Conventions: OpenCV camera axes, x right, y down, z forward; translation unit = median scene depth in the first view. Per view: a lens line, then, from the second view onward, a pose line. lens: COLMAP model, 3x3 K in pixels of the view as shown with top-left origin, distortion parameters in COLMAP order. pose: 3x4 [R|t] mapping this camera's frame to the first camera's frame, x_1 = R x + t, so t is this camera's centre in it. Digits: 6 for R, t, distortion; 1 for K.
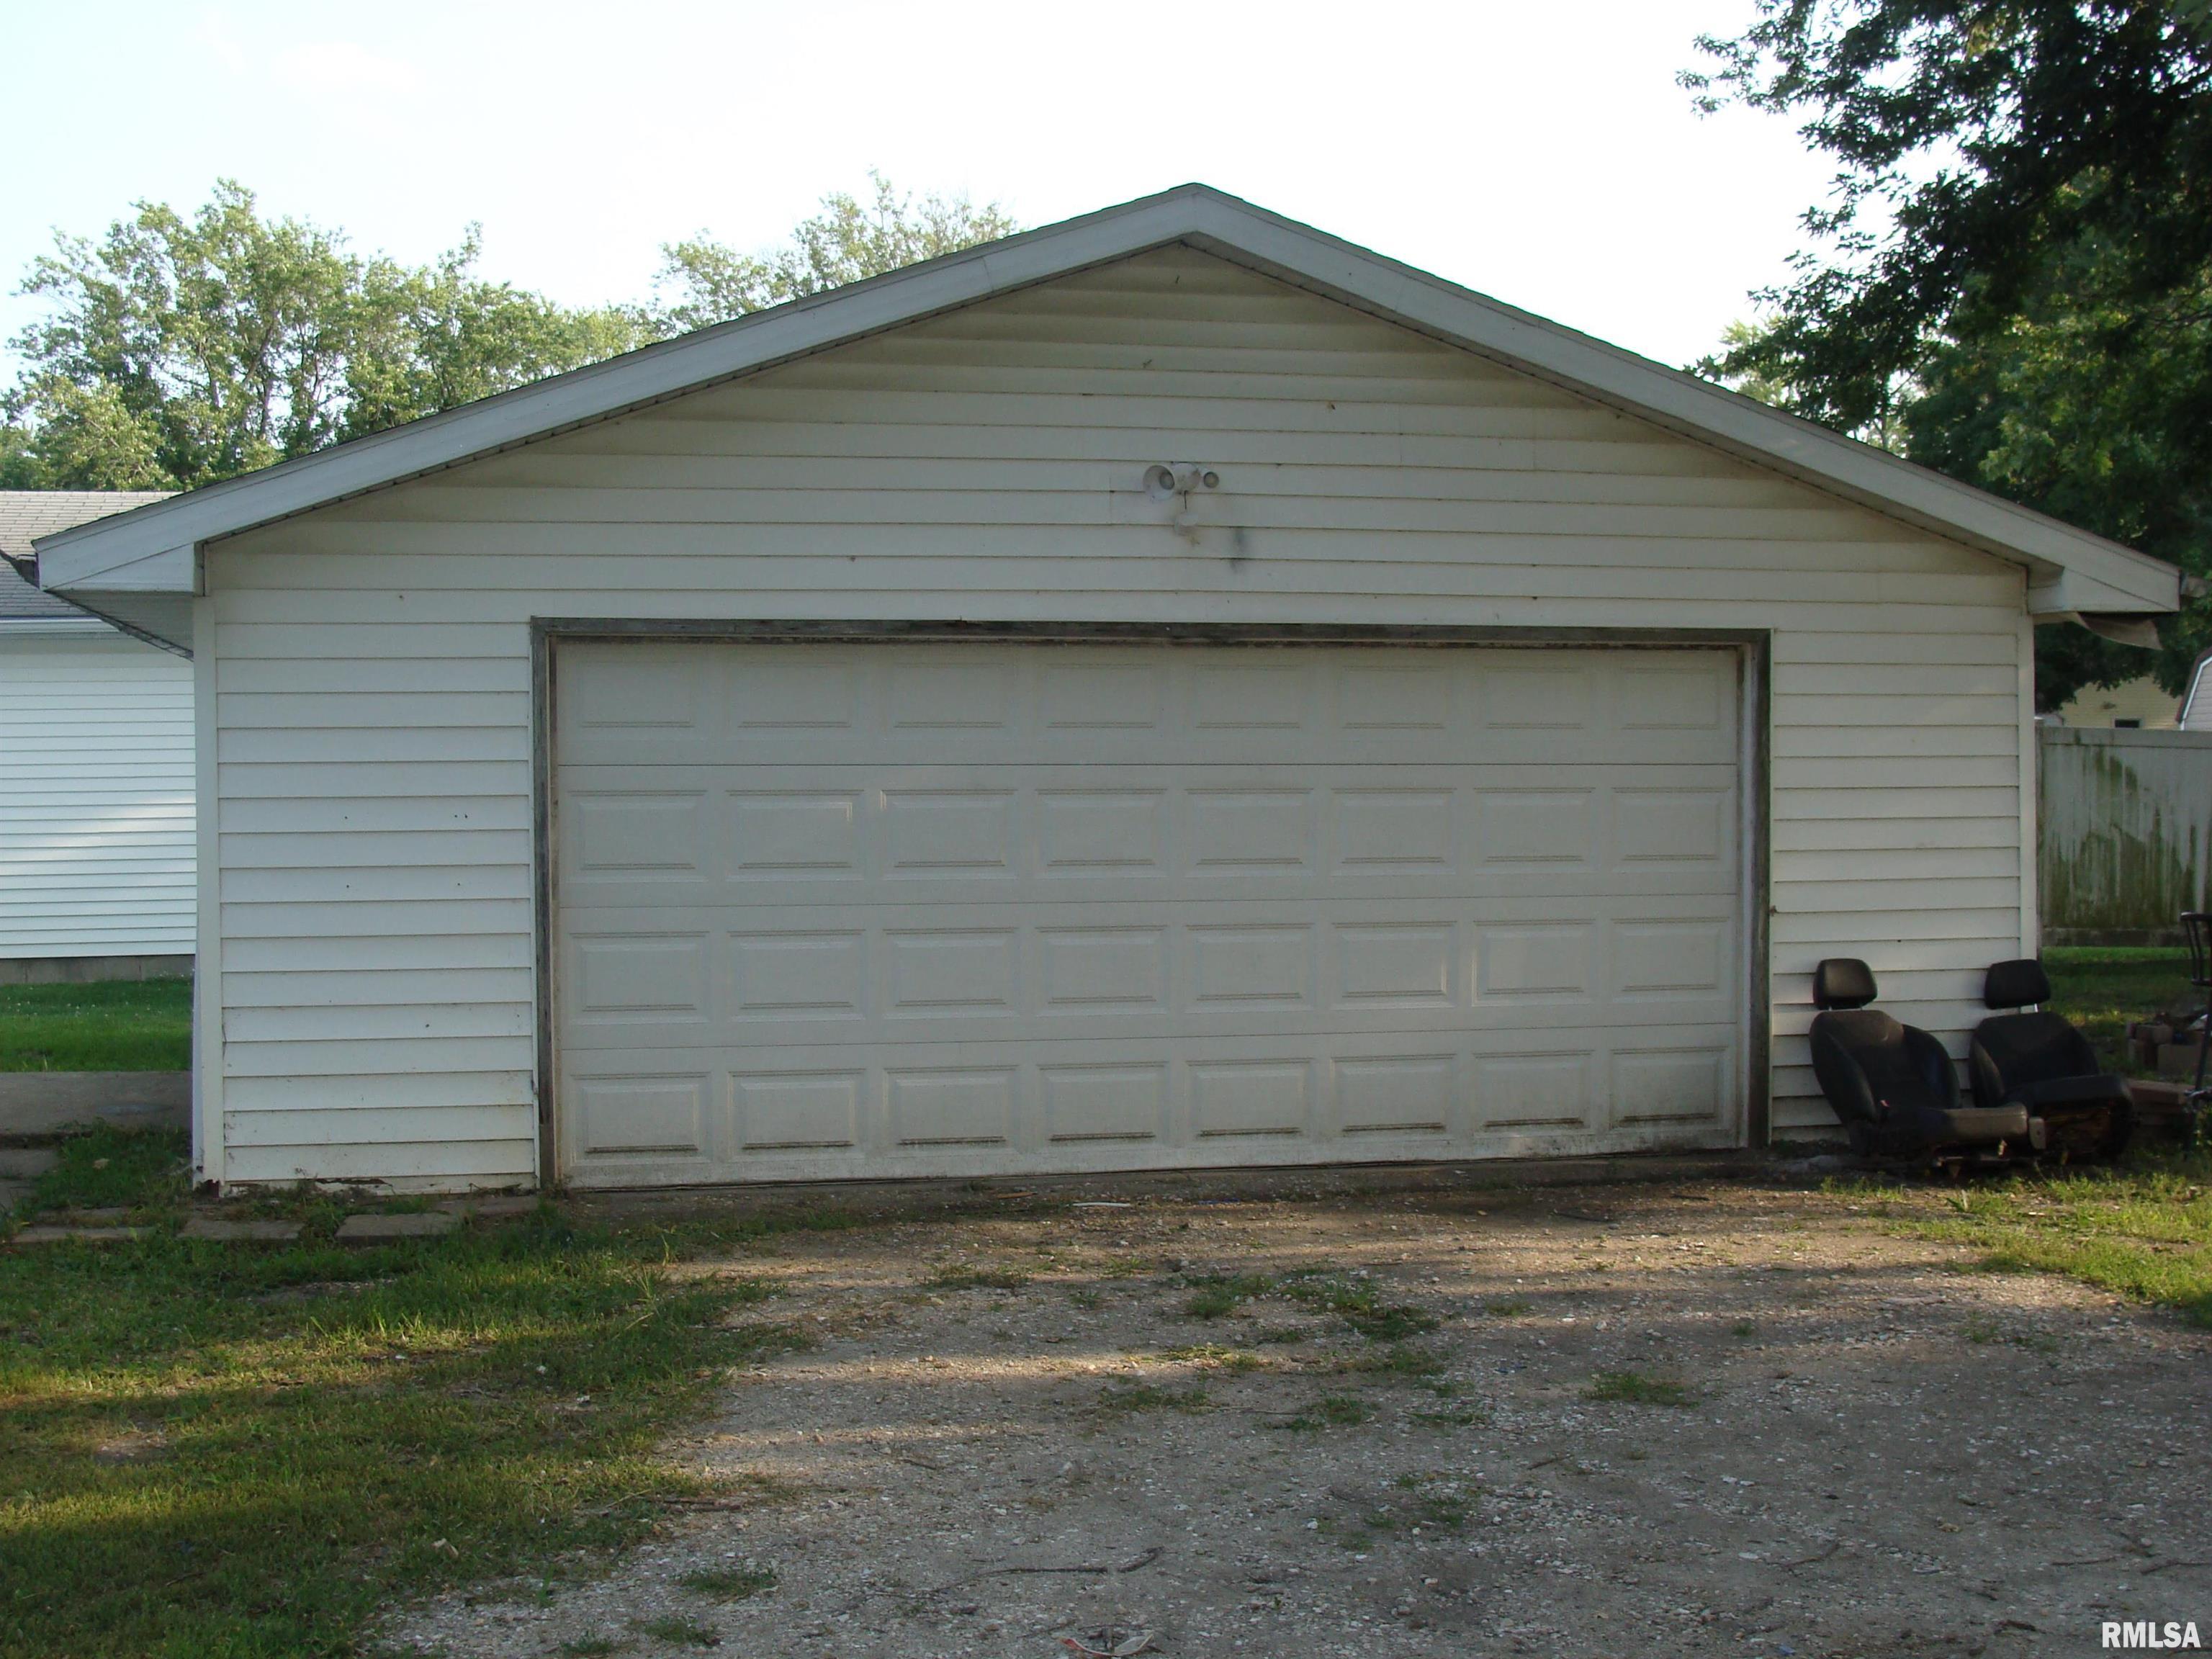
lens RADIAL K [[2908.6, 0, 1105.6], [0, 2908.6, 821.5], [0, 0, 1]] dist [-0.099385, 0.000000]
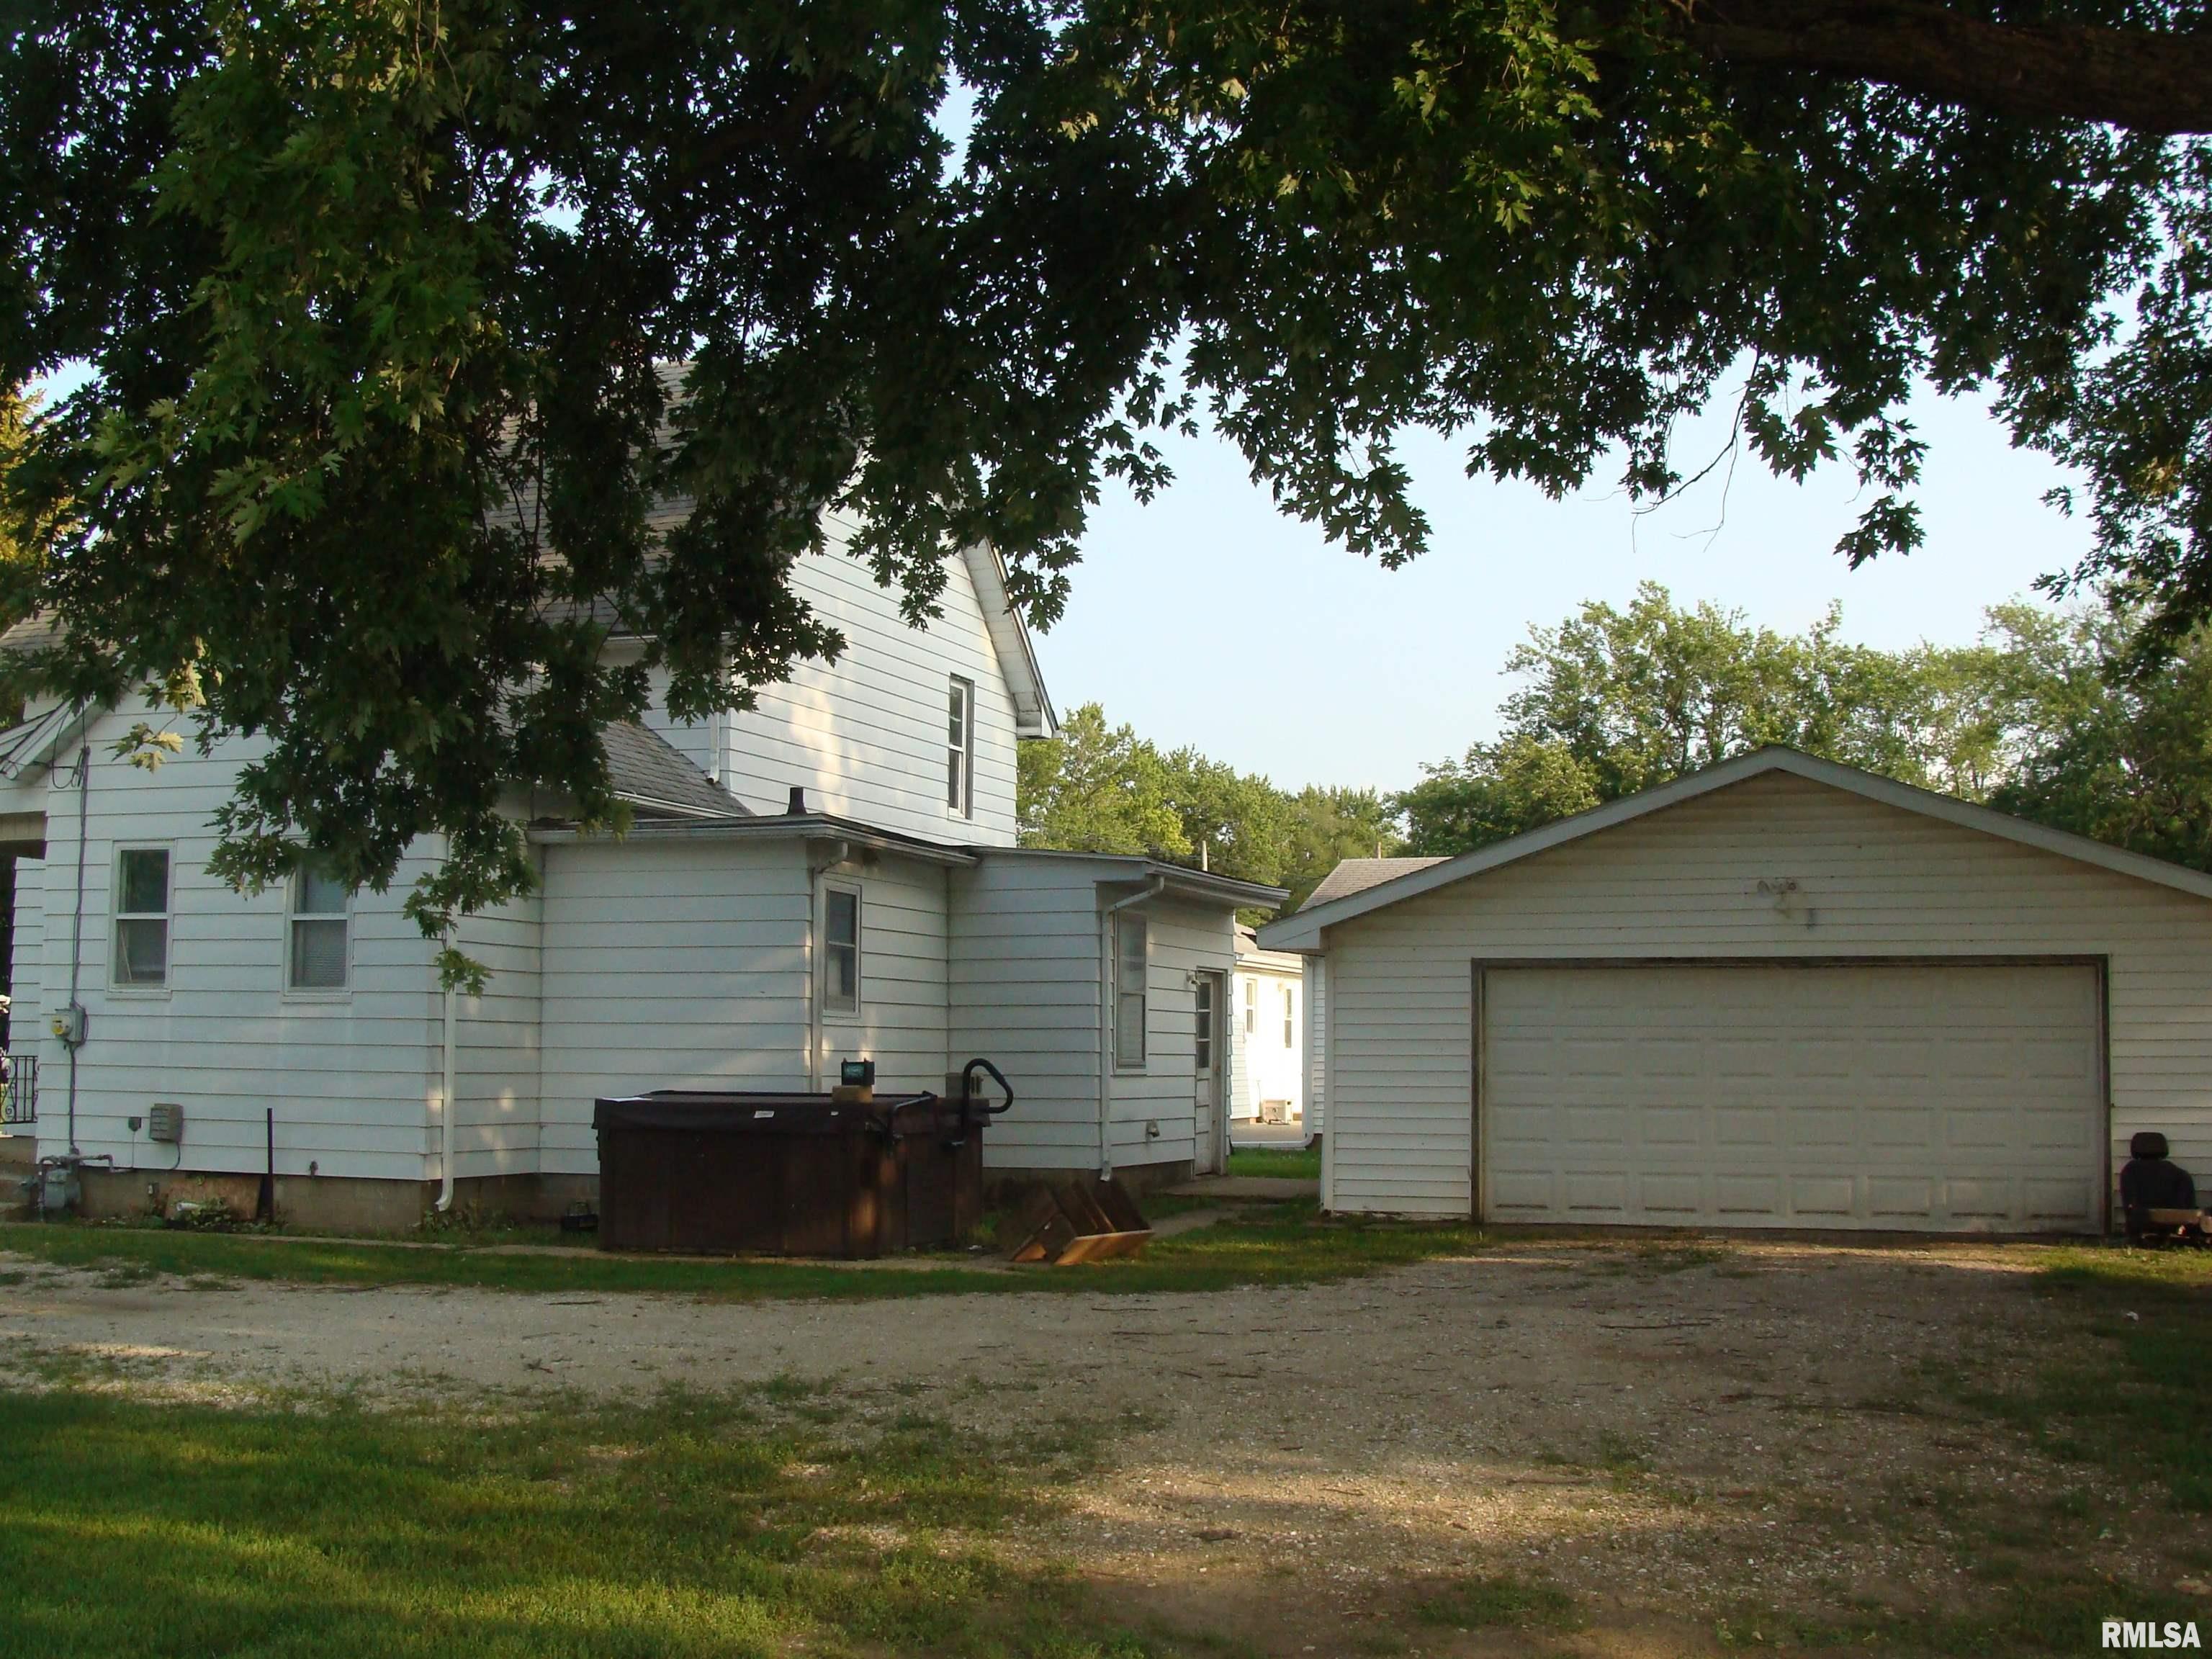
lens RADIAL K [[2490.9, 0, 1107.0], [0, 2490.9, 840.7], [0, 0, 1]] dist [-0.157536, 0.000000]
pose [[0.852873, -0.029466, -0.521287, 0.079274], [-0.018024, 0.996150, -0.085798, 0.001007], [0.521808, 0.082570, 0.849058, -0.107516]]
